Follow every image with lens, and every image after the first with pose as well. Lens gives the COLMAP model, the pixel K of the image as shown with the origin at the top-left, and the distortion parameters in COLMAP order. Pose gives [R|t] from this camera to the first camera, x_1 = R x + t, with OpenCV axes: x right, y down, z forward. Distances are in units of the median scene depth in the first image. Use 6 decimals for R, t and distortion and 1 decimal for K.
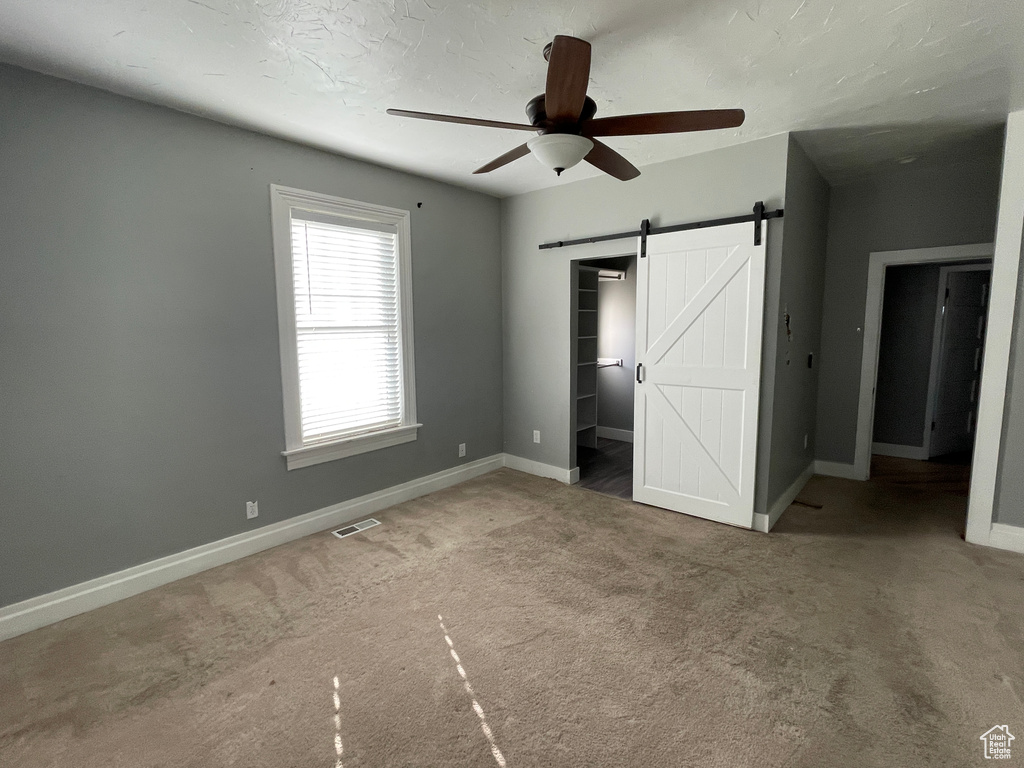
lens RADIAL K [[480.3, 0, 508.5], [0, 480.3, 380.0], [0, 0, 1]] dist [-0.012053, 0.003740]
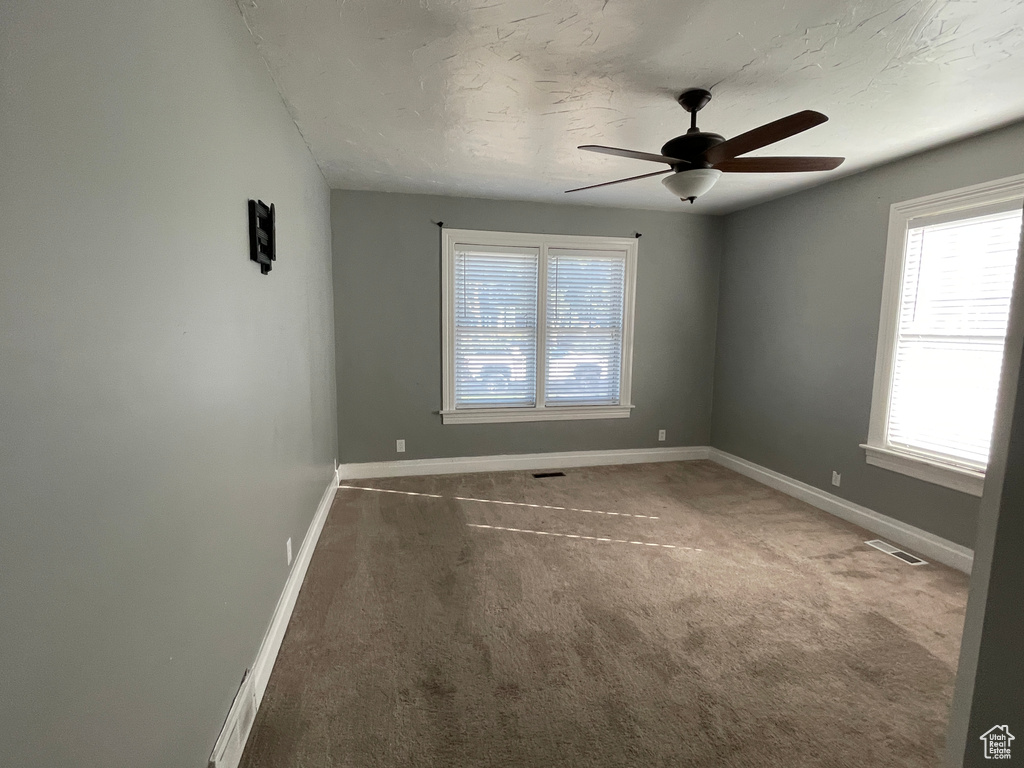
lens RADIAL K [[480.3, 0, 511.9], [0, 480.3, 383.2], [0, 0, 1]] dist [-0.012053, 0.003740]
pose [[-0.573135, 0.107301, -0.812406, 0.913474], [-0.107788, 0.972905, 0.204542, -0.130644], [0.812341, 0.204797, -0.546040, 0.931921]]
